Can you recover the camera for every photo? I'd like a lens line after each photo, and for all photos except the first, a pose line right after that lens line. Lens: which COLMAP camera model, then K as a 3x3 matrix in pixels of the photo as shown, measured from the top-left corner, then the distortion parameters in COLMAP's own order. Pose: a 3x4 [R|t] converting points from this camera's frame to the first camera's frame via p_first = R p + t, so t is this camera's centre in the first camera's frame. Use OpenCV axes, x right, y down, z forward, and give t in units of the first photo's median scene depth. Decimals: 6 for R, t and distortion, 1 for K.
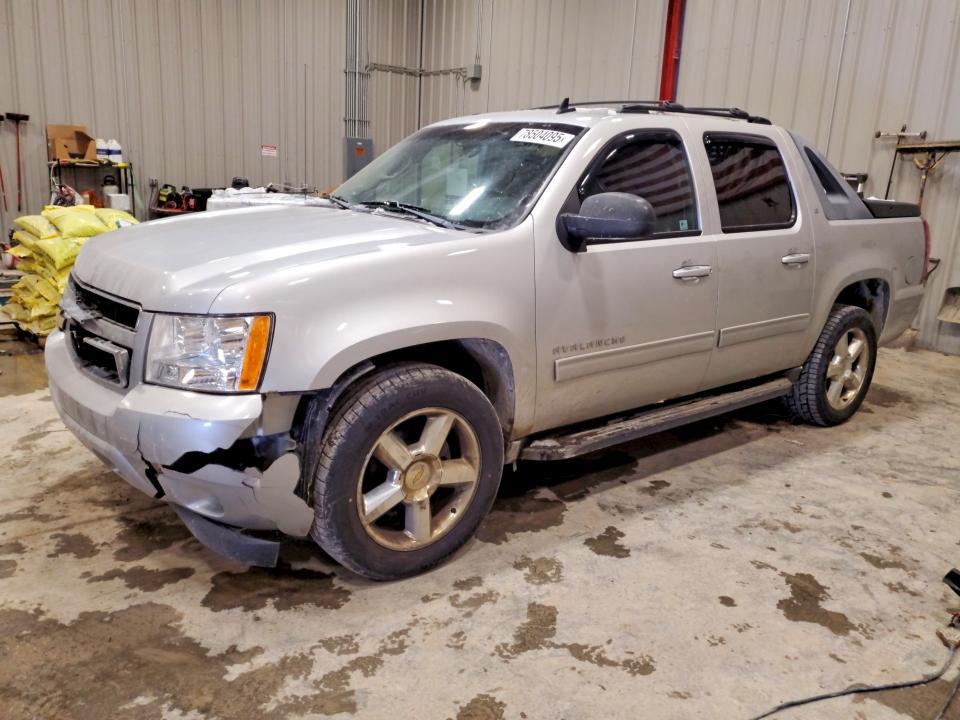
lens RADIAL K [[806.7, 0, 451.4], [0, 806.7, 358.9], [0, 0, 1]] dist [0.046714, -0.013621]
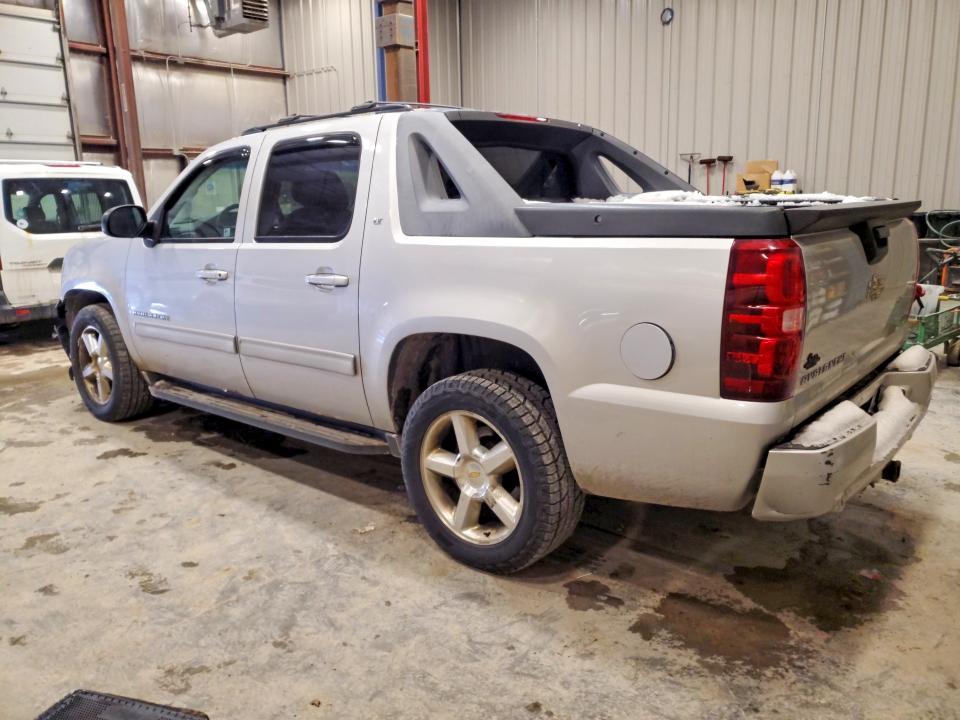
lens RADIAL K [[760.5, 0, 475.1], [0, 760.5, 359.2], [0, 0, 1]] dist [0.004108, 0.001914]
pose [[0.154722, 0.165794, -0.973947, 1.315804], [-0.197294, 0.971147, 0.133974, -0.195930], [0.968058, 0.171425, 0.182968, 1.128595]]
